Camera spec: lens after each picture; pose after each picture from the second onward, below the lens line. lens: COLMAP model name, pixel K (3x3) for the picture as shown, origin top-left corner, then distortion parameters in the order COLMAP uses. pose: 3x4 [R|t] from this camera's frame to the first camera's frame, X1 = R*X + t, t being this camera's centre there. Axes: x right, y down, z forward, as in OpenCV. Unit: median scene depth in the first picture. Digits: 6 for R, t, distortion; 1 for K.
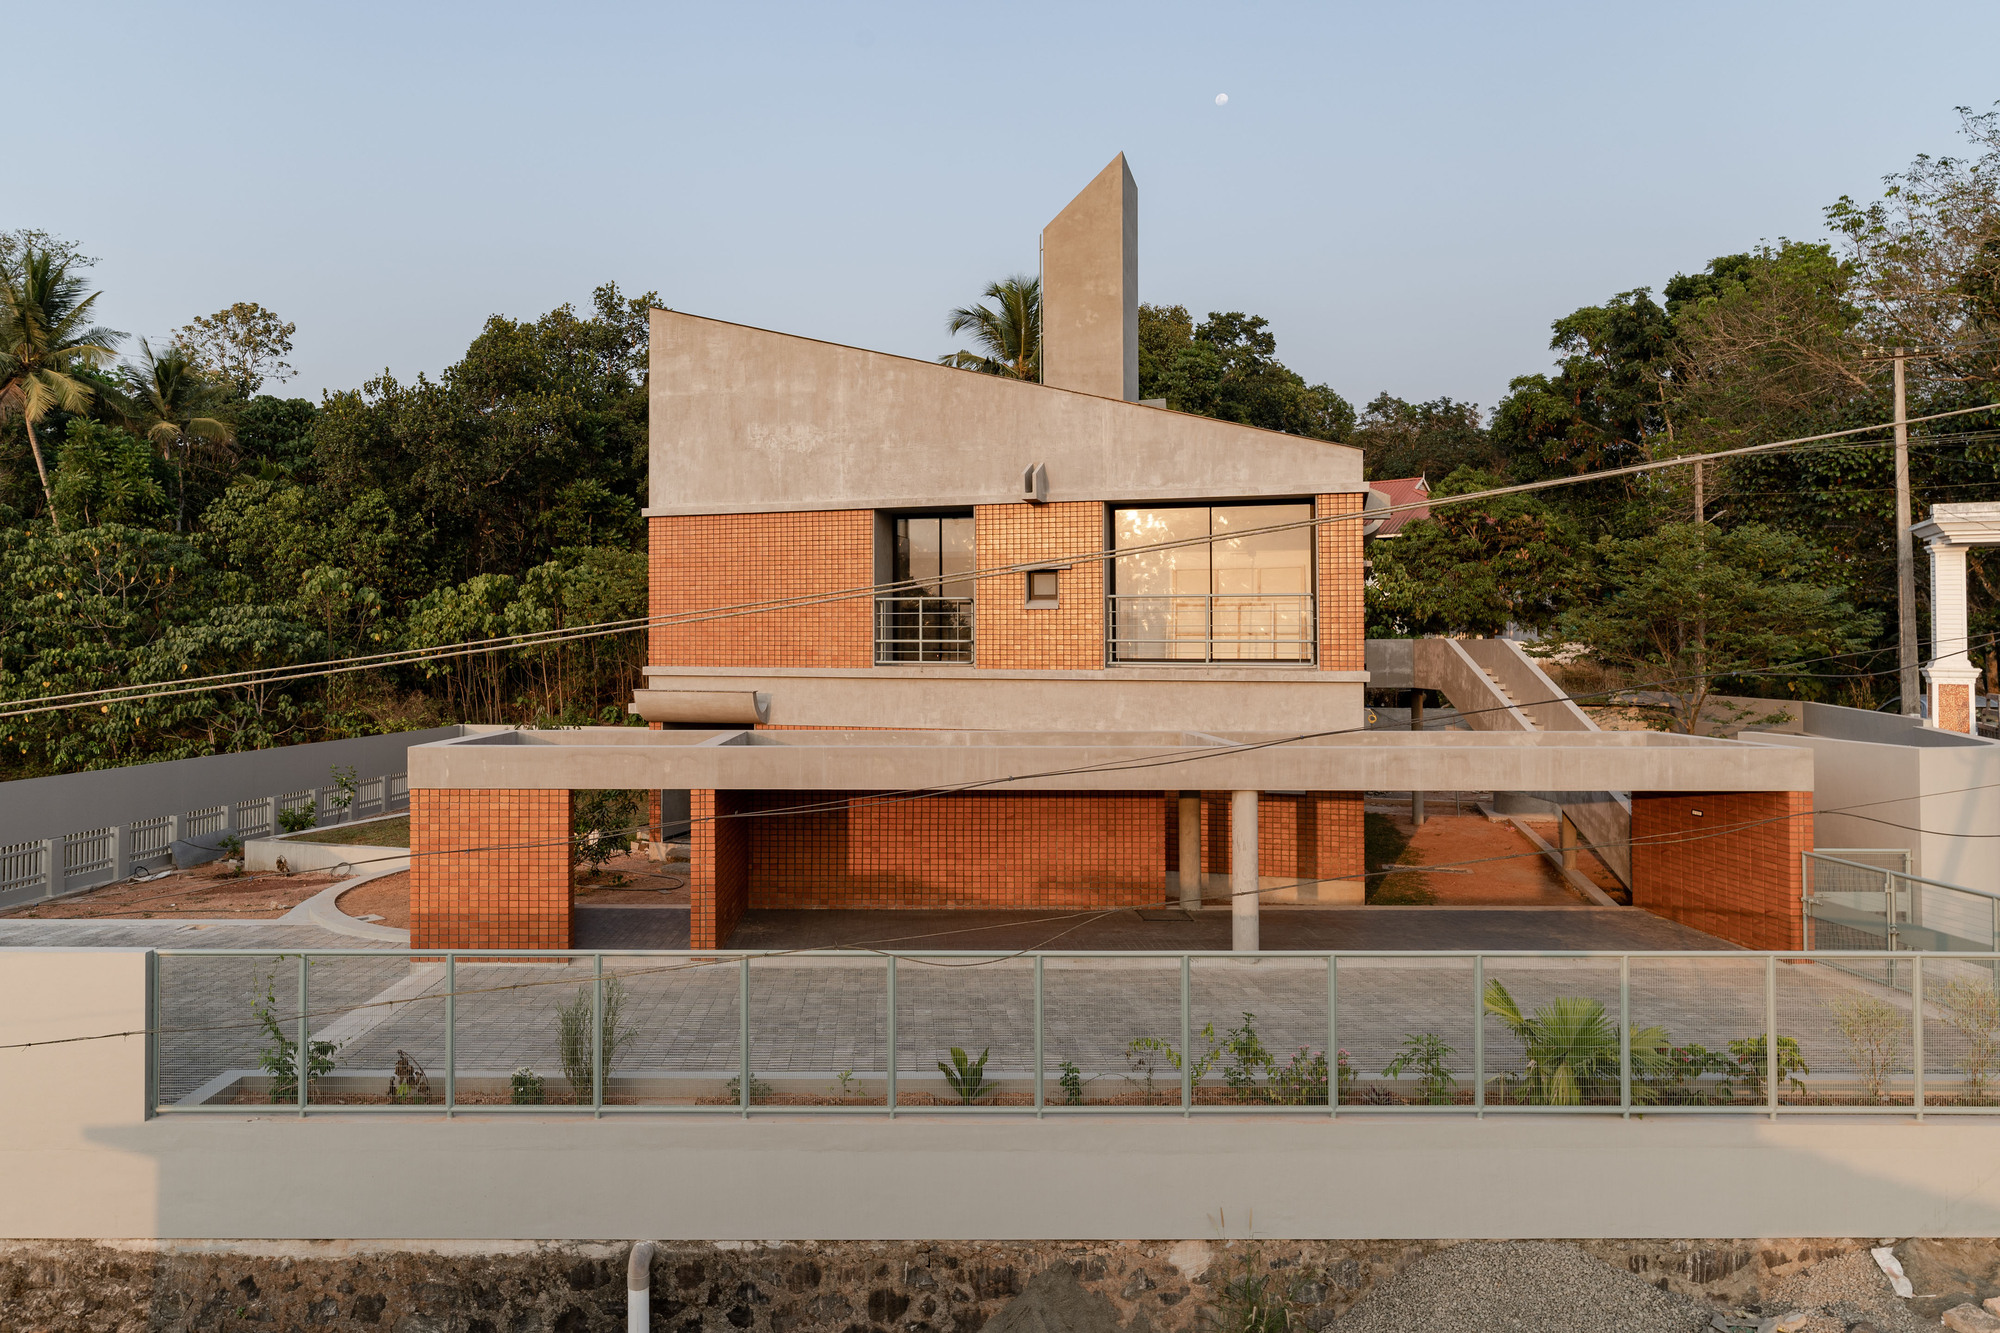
lens RADIAL K [[1366.0, 0, 937.8], [0, 1366.0, 644.8], [0, 0, 1]] dist [0.004008, 0.003701]
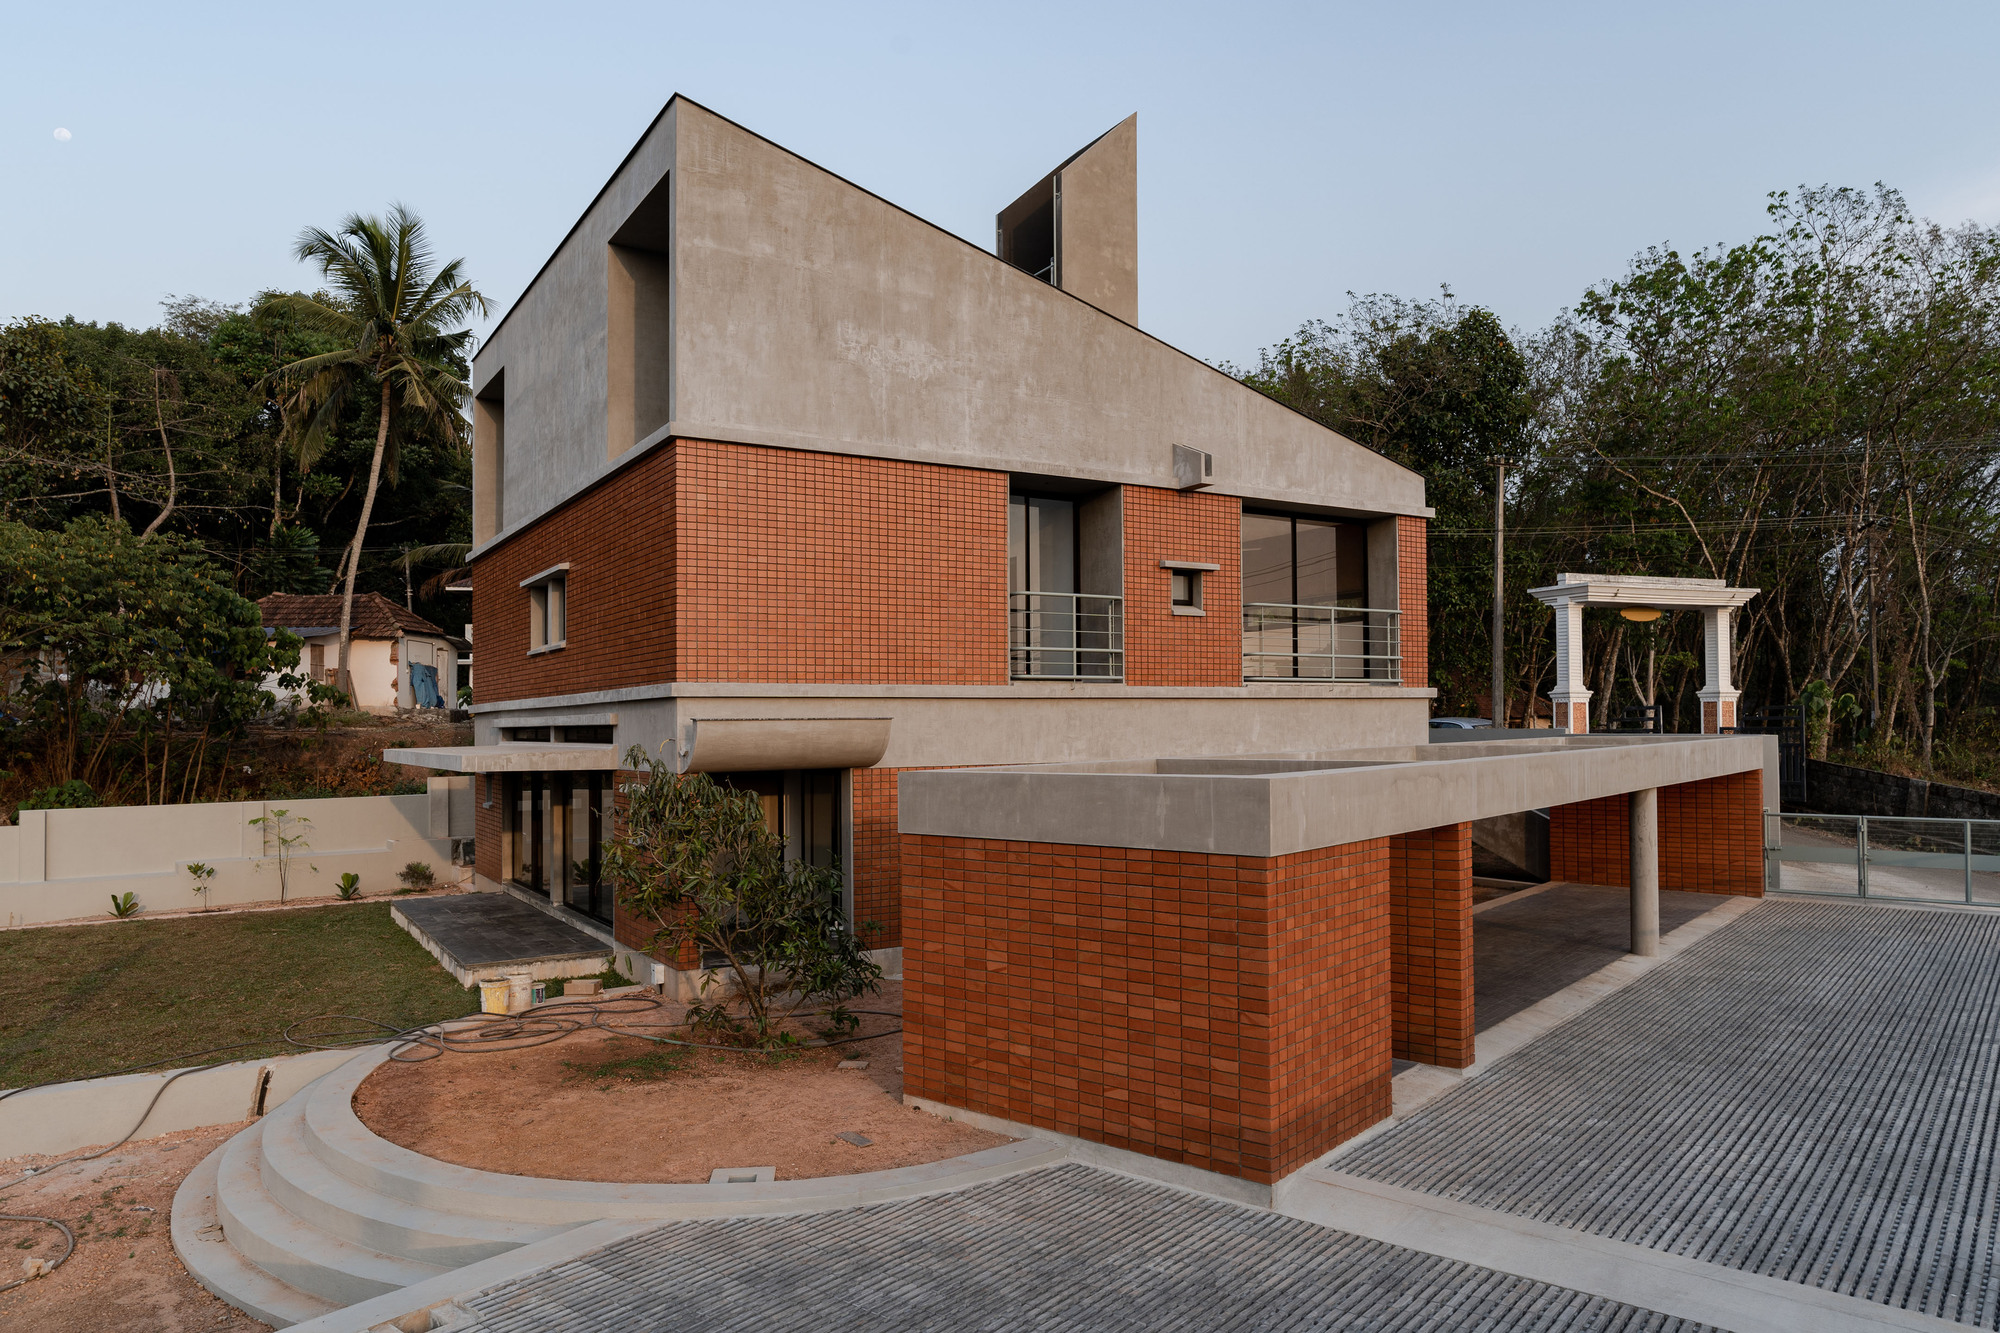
lens RADIAL K [[1342.8, 0, 997.5], [0, 1342.8, 705.7], [0, 0, 1]] dist [-0.004481, -0.000904]
pose [[0.622209, 0.002296, 0.782848, -0.630504], [0.012084, 0.999848, -0.012536, 0.037728], [-0.782758, 0.017260, 0.622087, 0.552886]]
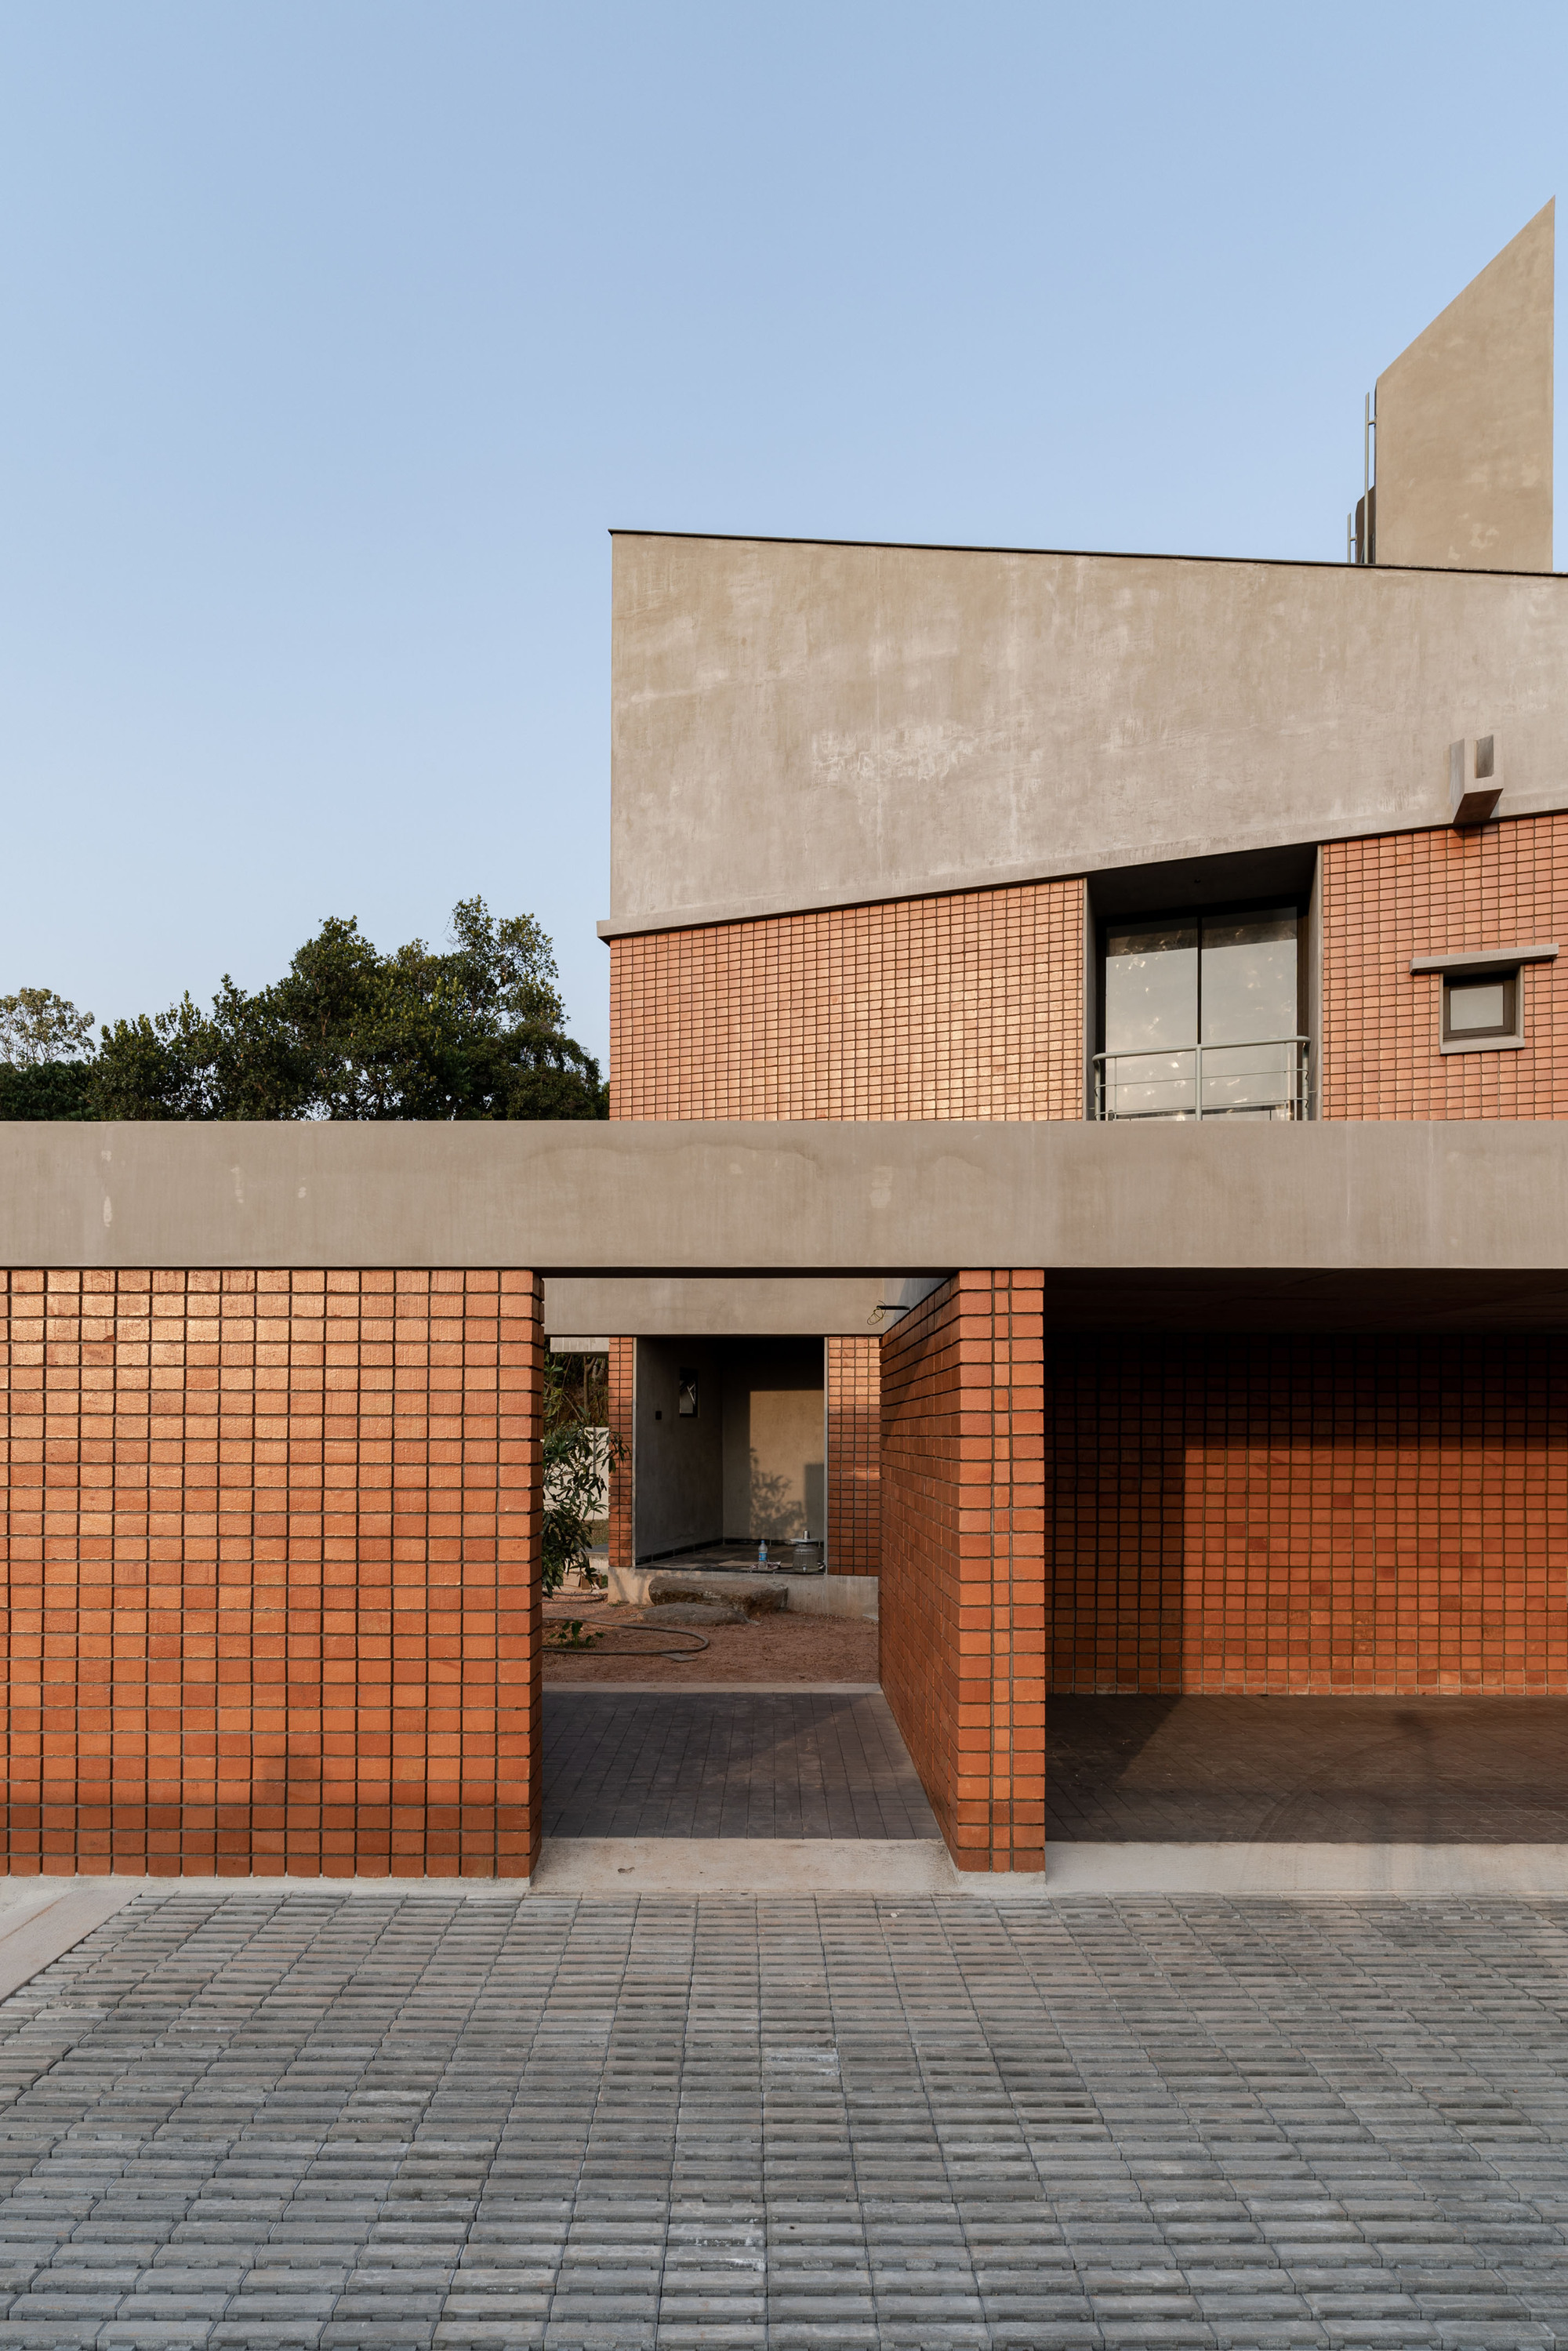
lens RADIAL K [[1344.1, 0, 778.6], [0, 1344.1, 1431.7], [0, 0, 1]] dist [0.003848, 0.000439]
pose [[0.999976, 0.001035, 0.006800, -0.160987], [-0.000985, 0.999973, -0.007248, 0.103357], [-0.006807, 0.007241, 0.999951, 0.524477]]
